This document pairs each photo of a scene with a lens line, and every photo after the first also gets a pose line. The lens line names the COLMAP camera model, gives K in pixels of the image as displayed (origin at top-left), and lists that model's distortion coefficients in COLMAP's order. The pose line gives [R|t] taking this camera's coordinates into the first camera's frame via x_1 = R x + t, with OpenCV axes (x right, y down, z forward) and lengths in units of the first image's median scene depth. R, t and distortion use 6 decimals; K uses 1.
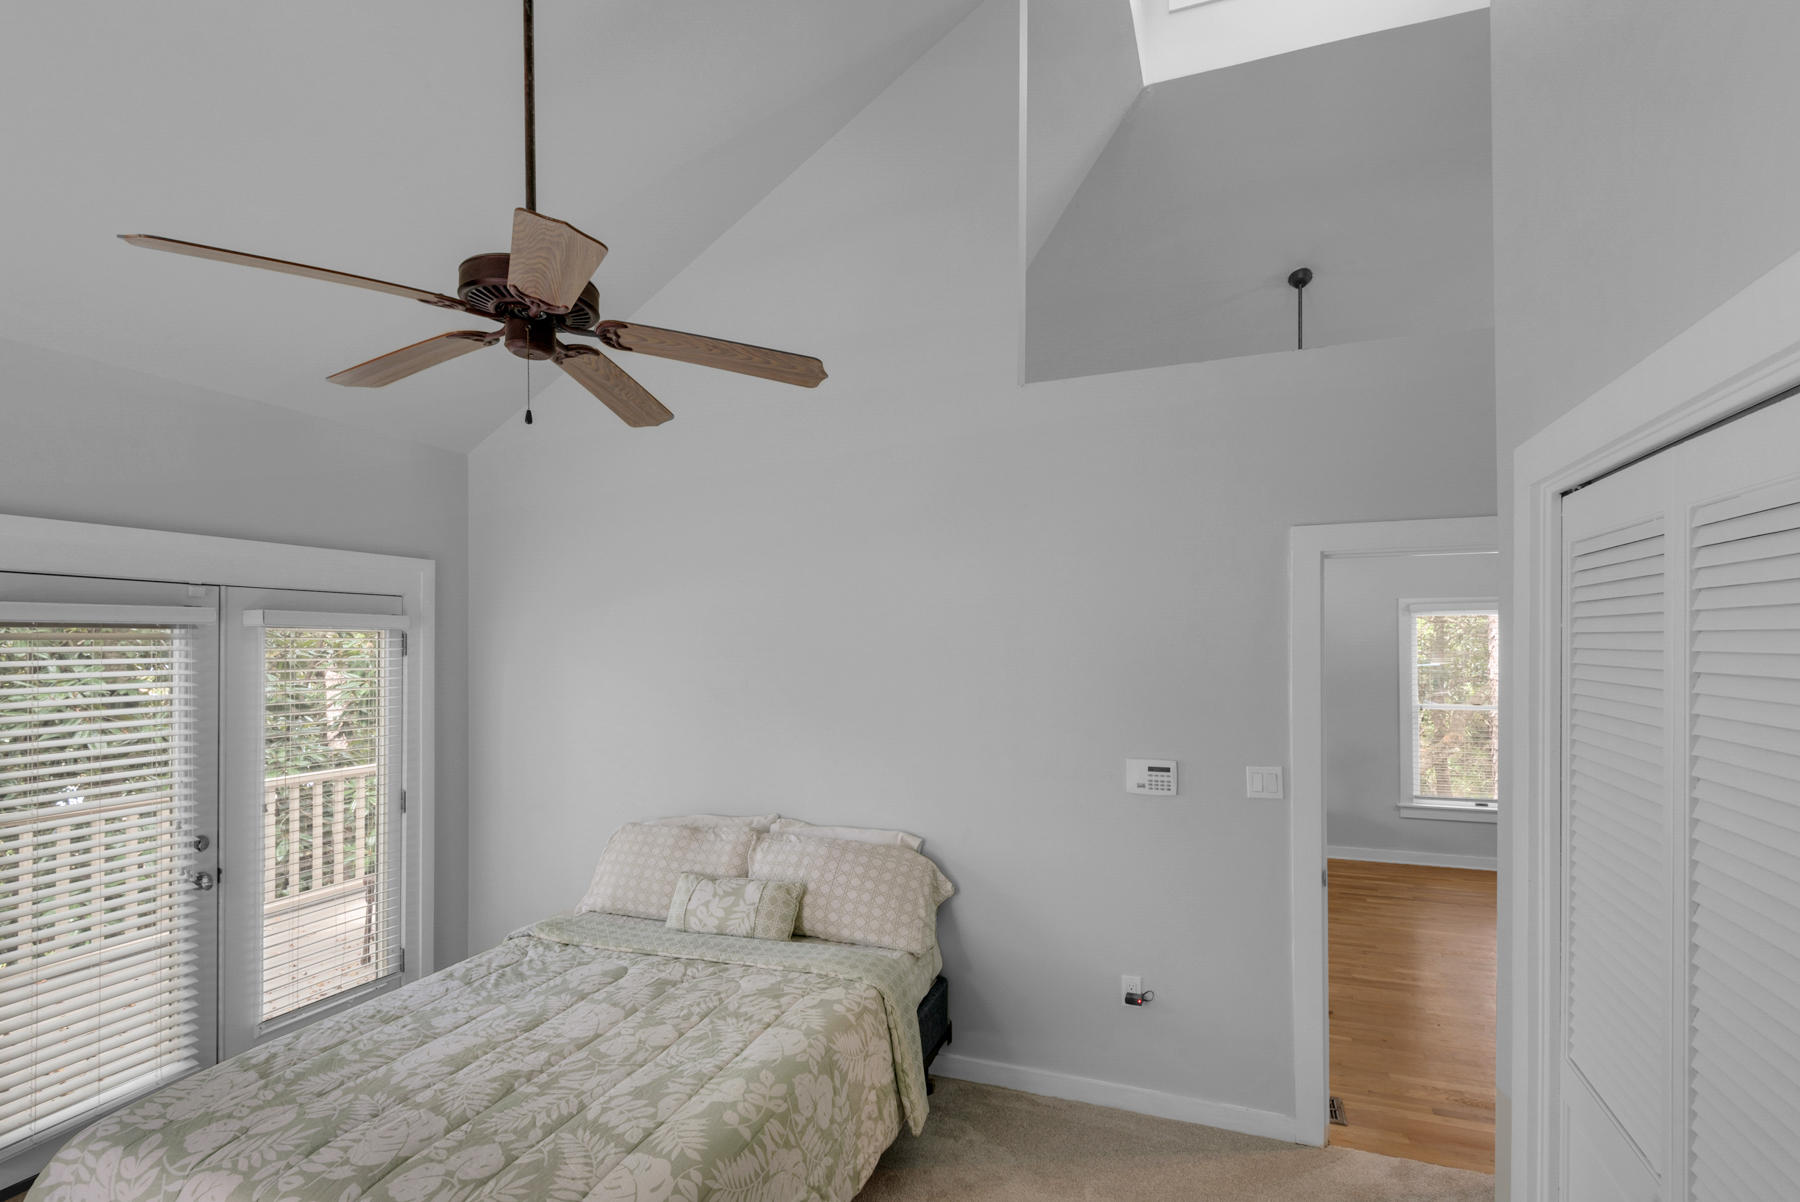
lens RADIAL K [[836.6, 0, 894.9], [0, 836.6, 604.3], [0, 0, 1]] dist [0.000171, -0.006269]
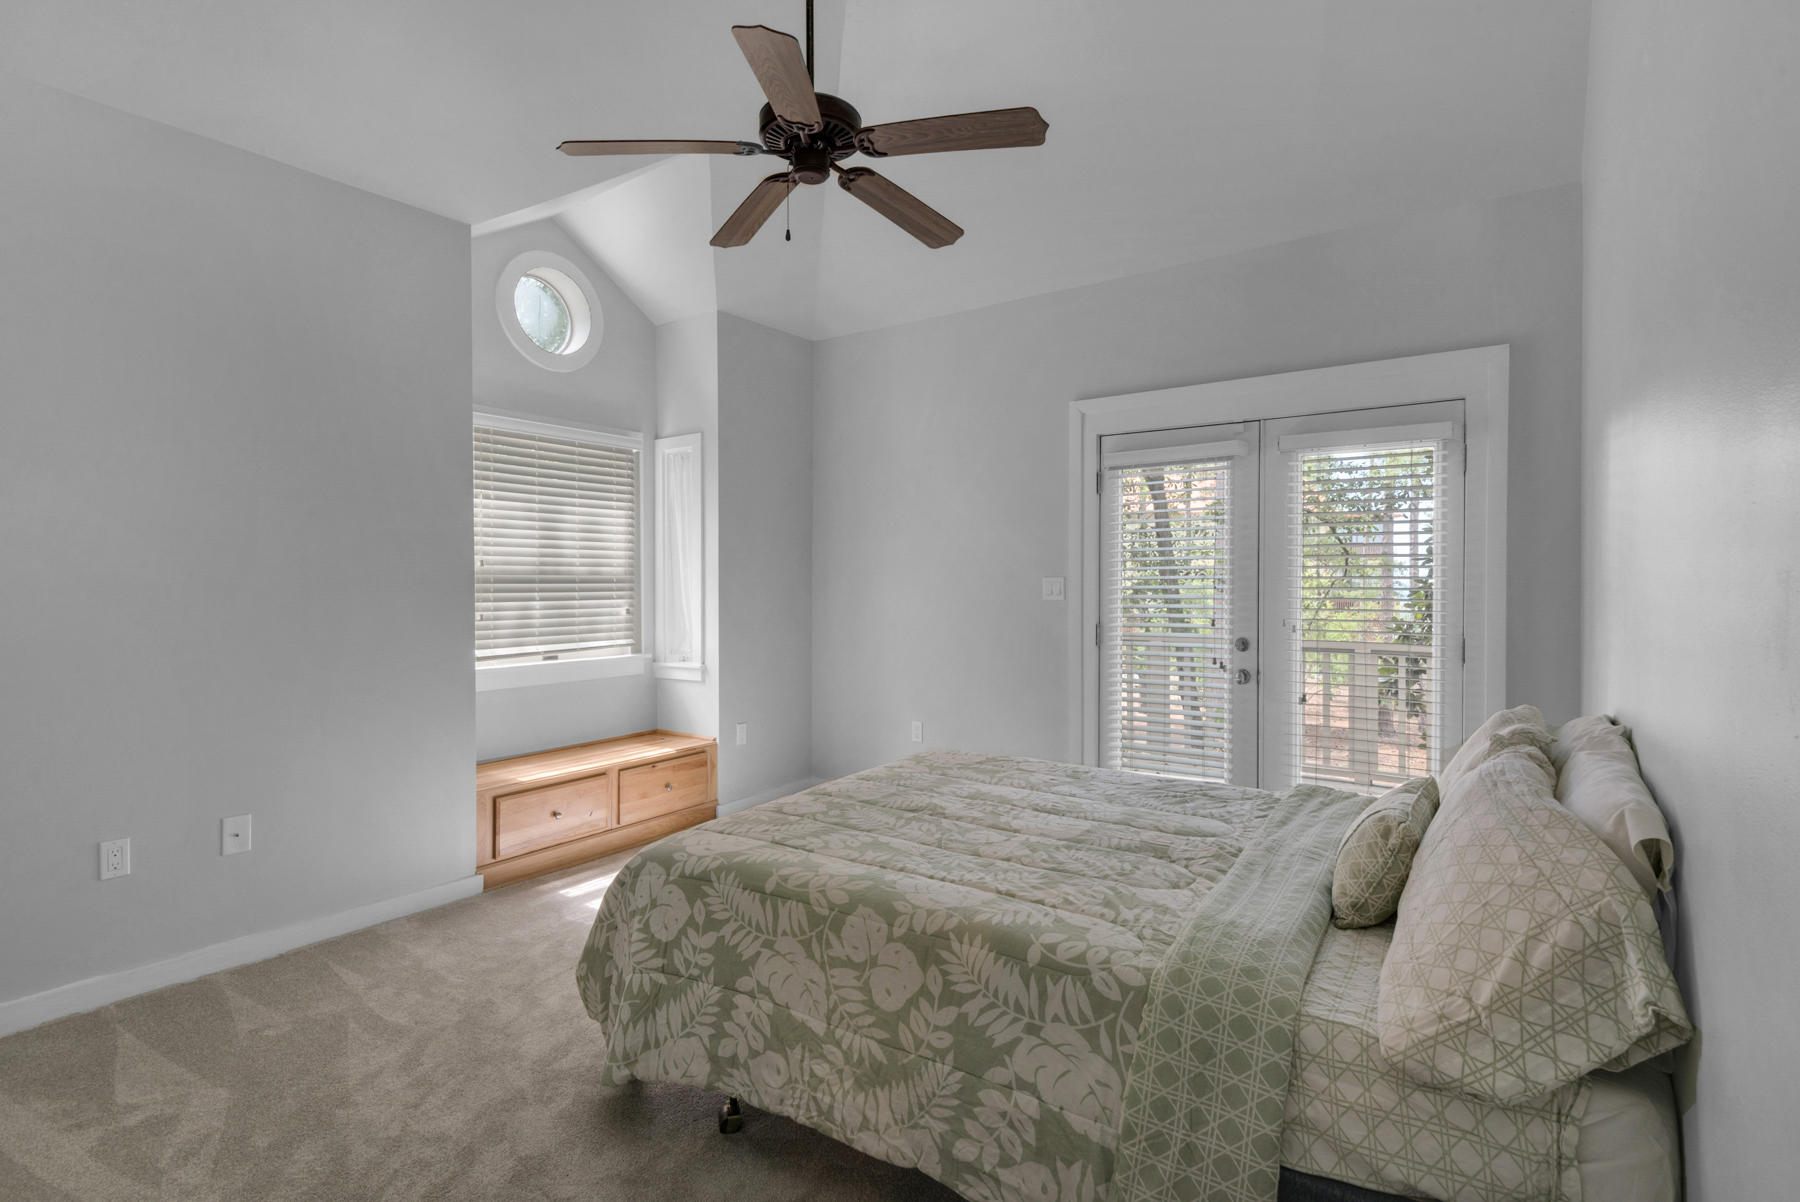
lens RADIAL K [[861.1, 0, 900.0], [0, 861.1, 601.0], [0, 0, 1]] dist [0.001546, -0.001223]
pose [[-0.199197, 0.052127, -0.978572, 0.633744], [0.029826, 0.998444, 0.047114, 0.236296], [0.979505, -0.019802, -0.200442, 1.170732]]
